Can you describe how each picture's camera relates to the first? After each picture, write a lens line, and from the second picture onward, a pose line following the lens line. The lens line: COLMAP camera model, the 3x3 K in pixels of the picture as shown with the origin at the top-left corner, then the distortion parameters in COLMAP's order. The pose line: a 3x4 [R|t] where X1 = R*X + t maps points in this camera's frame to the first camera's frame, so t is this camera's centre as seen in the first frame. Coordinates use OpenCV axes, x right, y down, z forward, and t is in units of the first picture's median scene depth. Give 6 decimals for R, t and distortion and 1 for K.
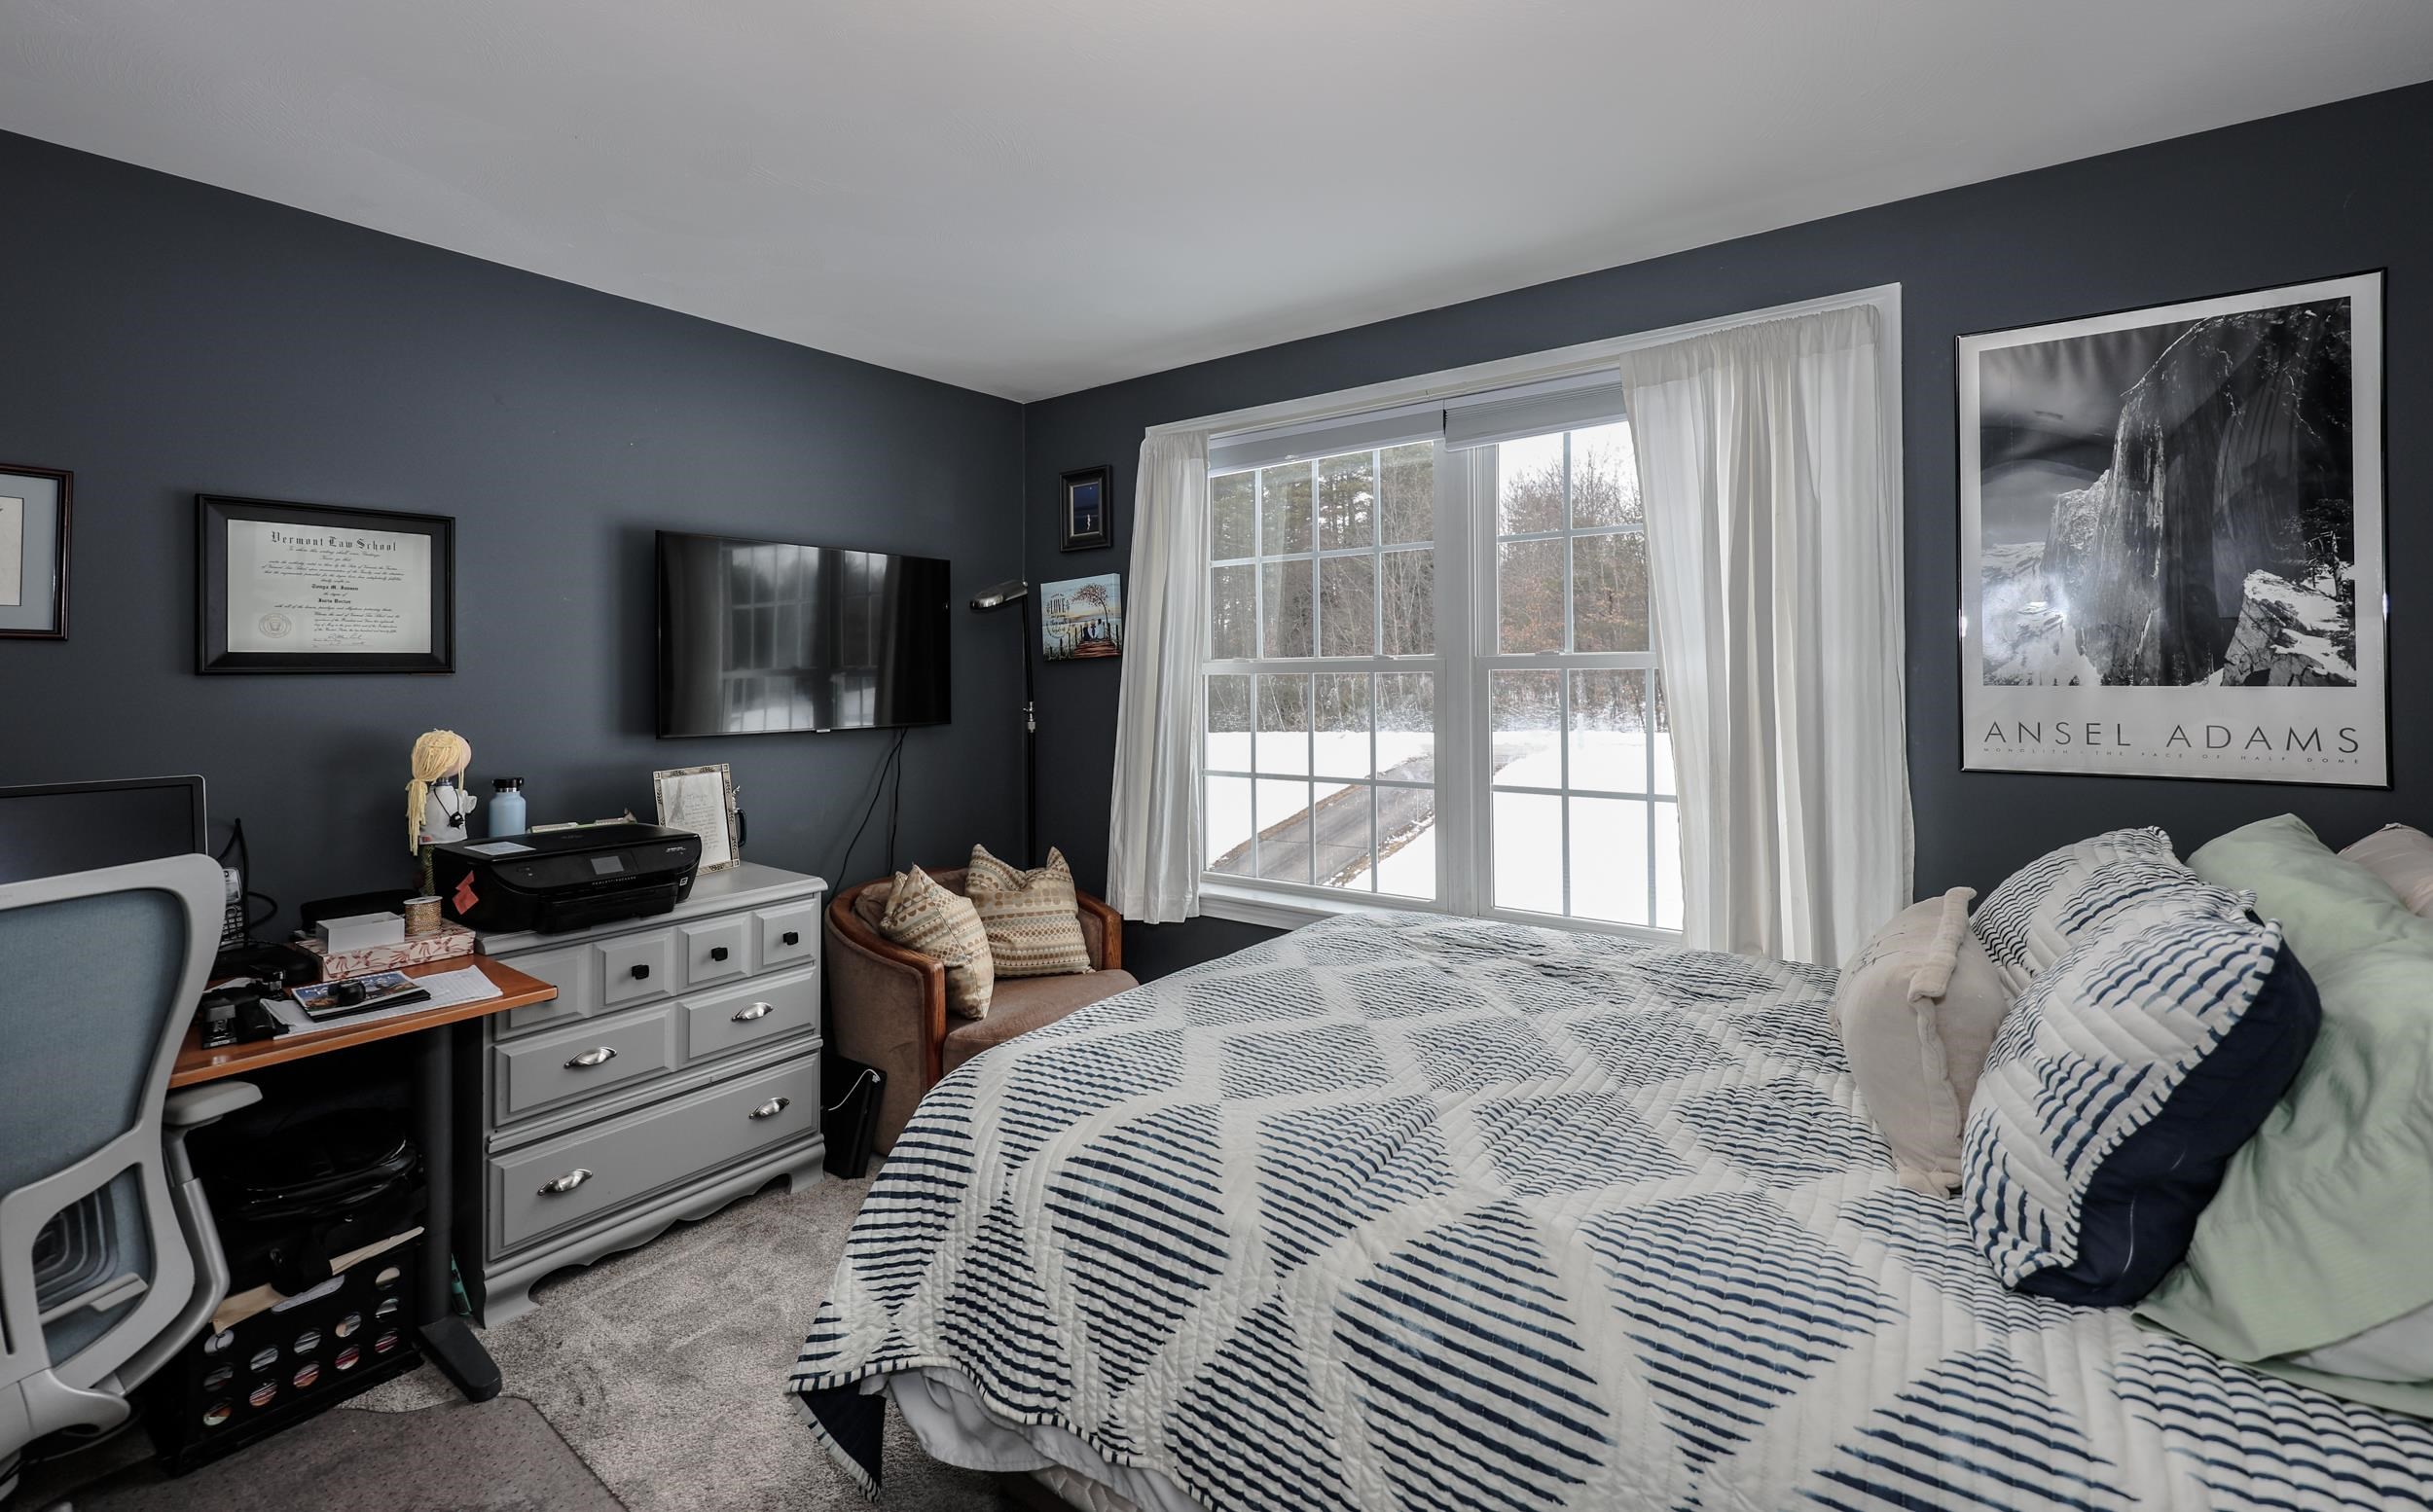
lens RADIAL K [[1035.9, 0, 1195.1], [0, 1035.9, 664.5], [0, 0, 1]] dist [0.002167, 0.000360]
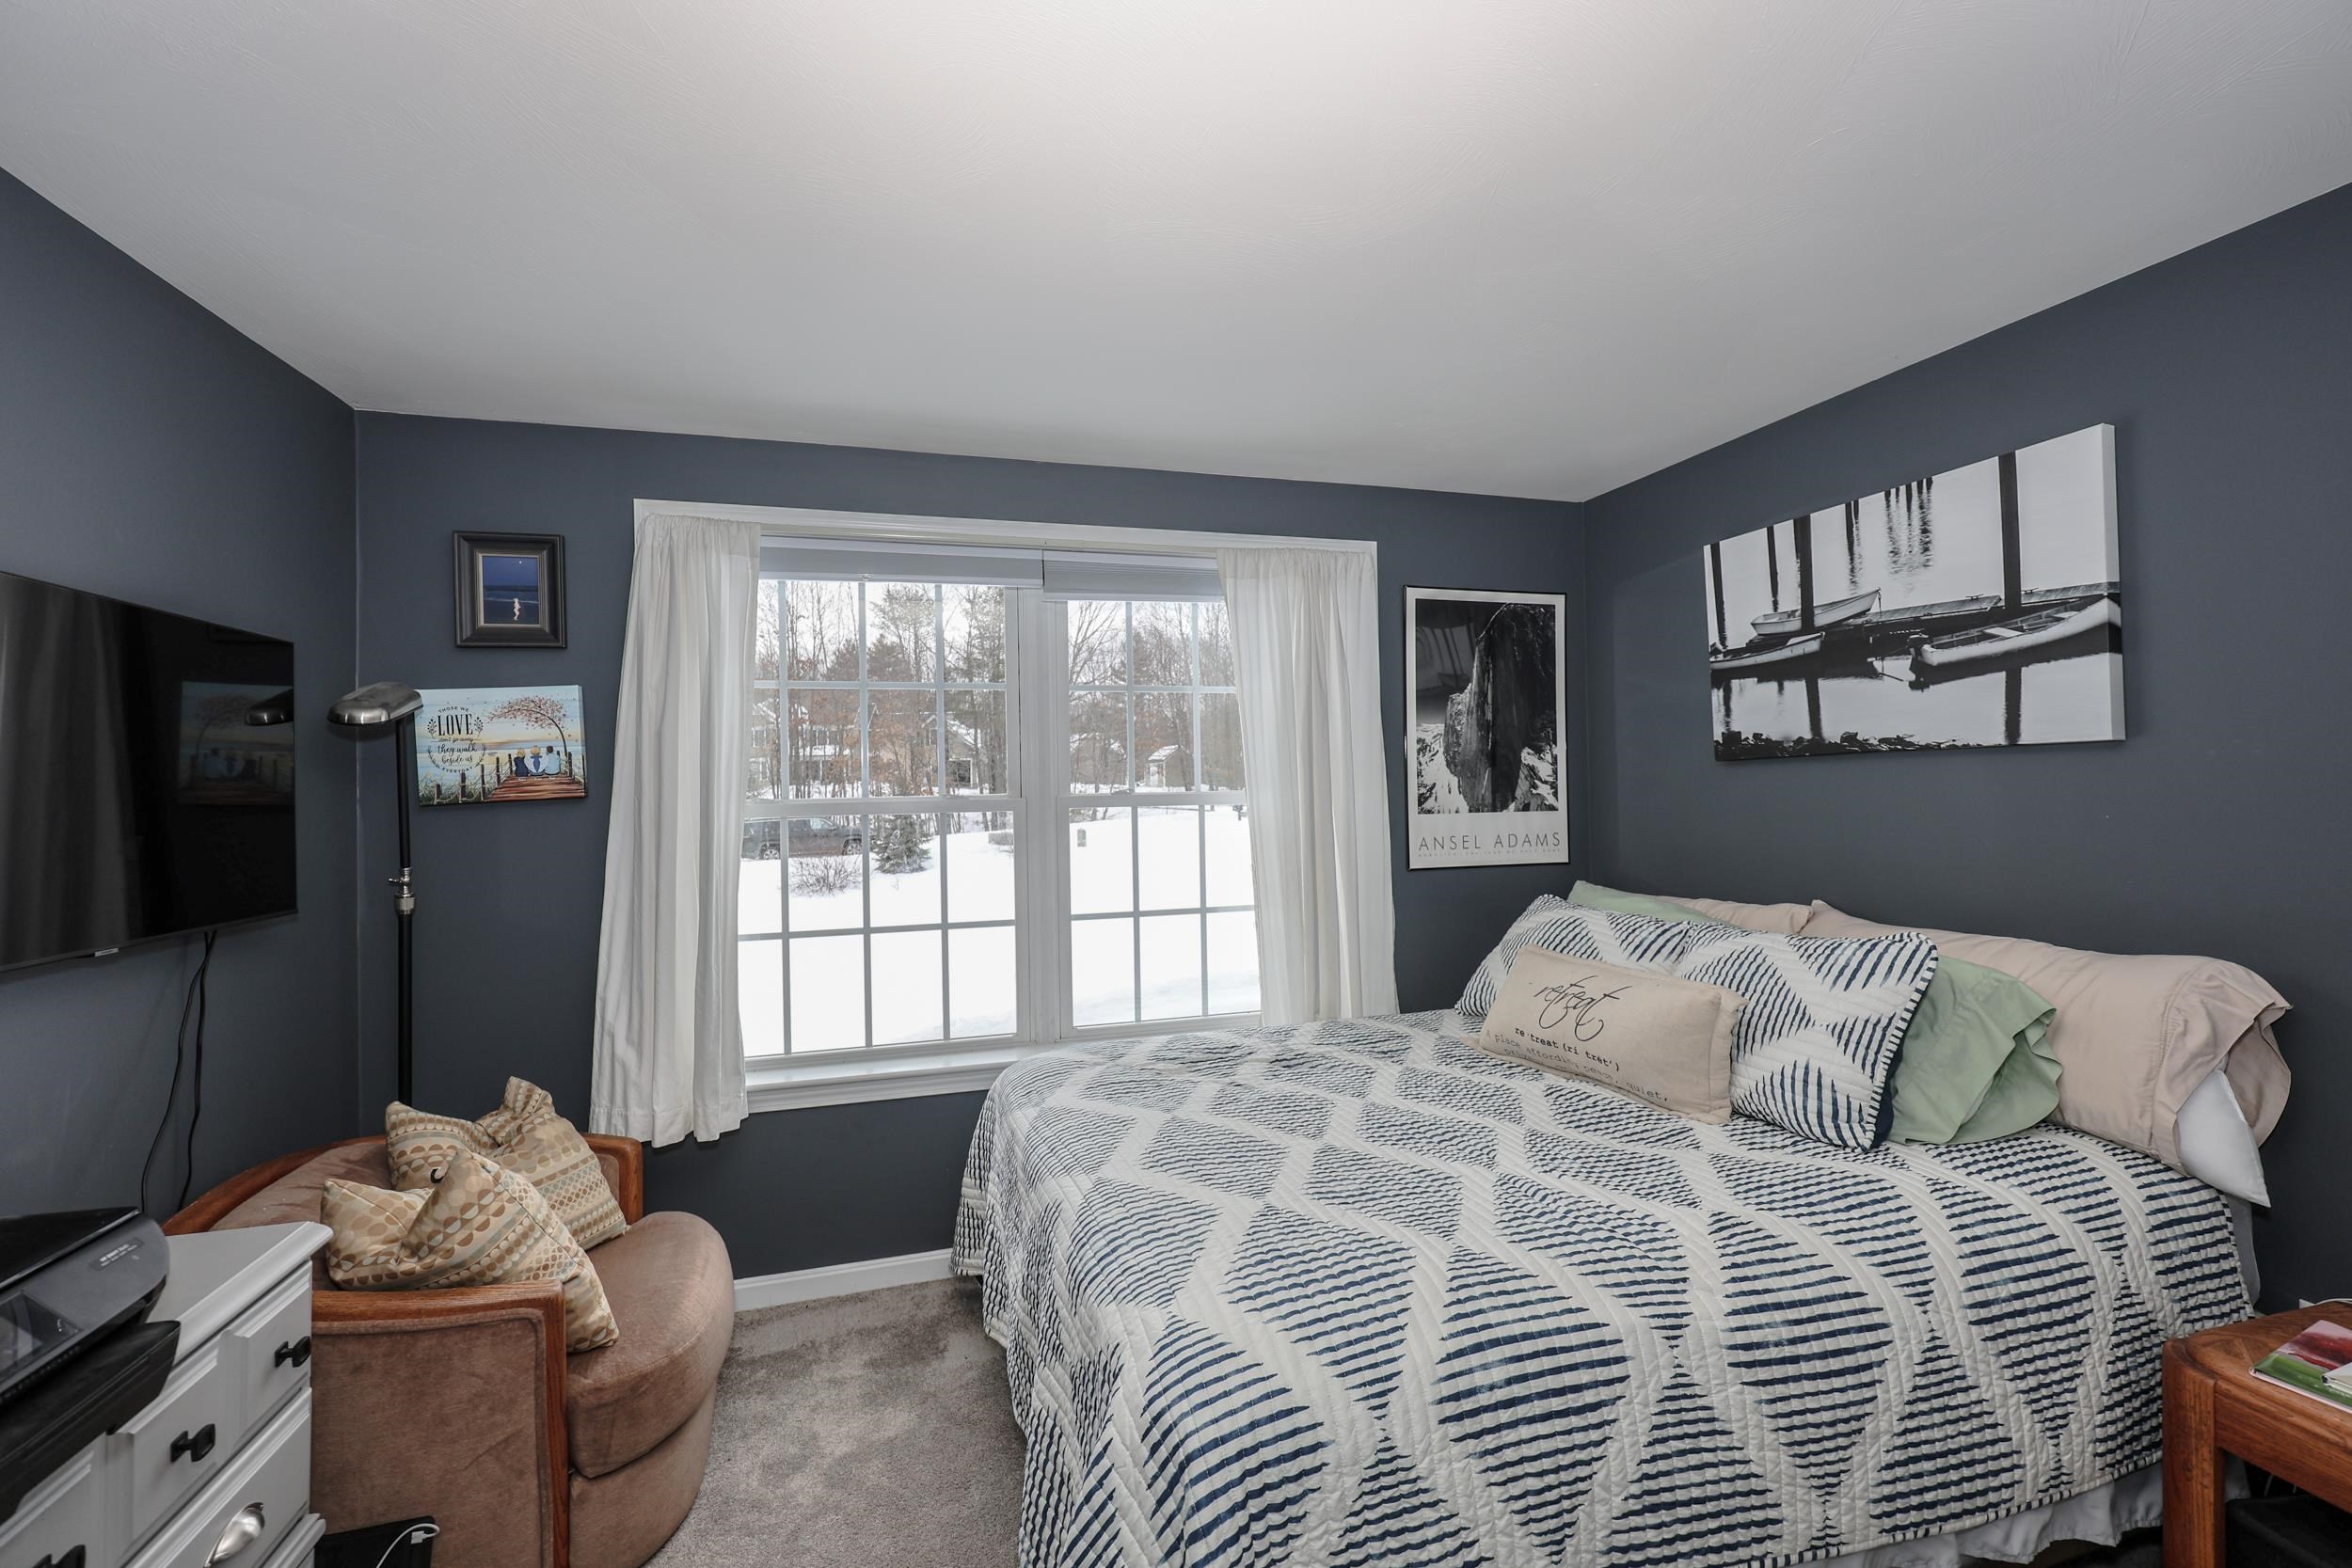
lens RADIAL K [[958.0, 0, 1169.7], [0, 958.0, 777.4], [0, 0, 1]] dist [-0.001900, 0.000788]
pose [[0.616482, 0.004334, 0.787357, -0.669936], [0.005065, 0.999942, -0.009470, -0.025983], [-0.787353, 0.009826, 0.616424, 0.466290]]
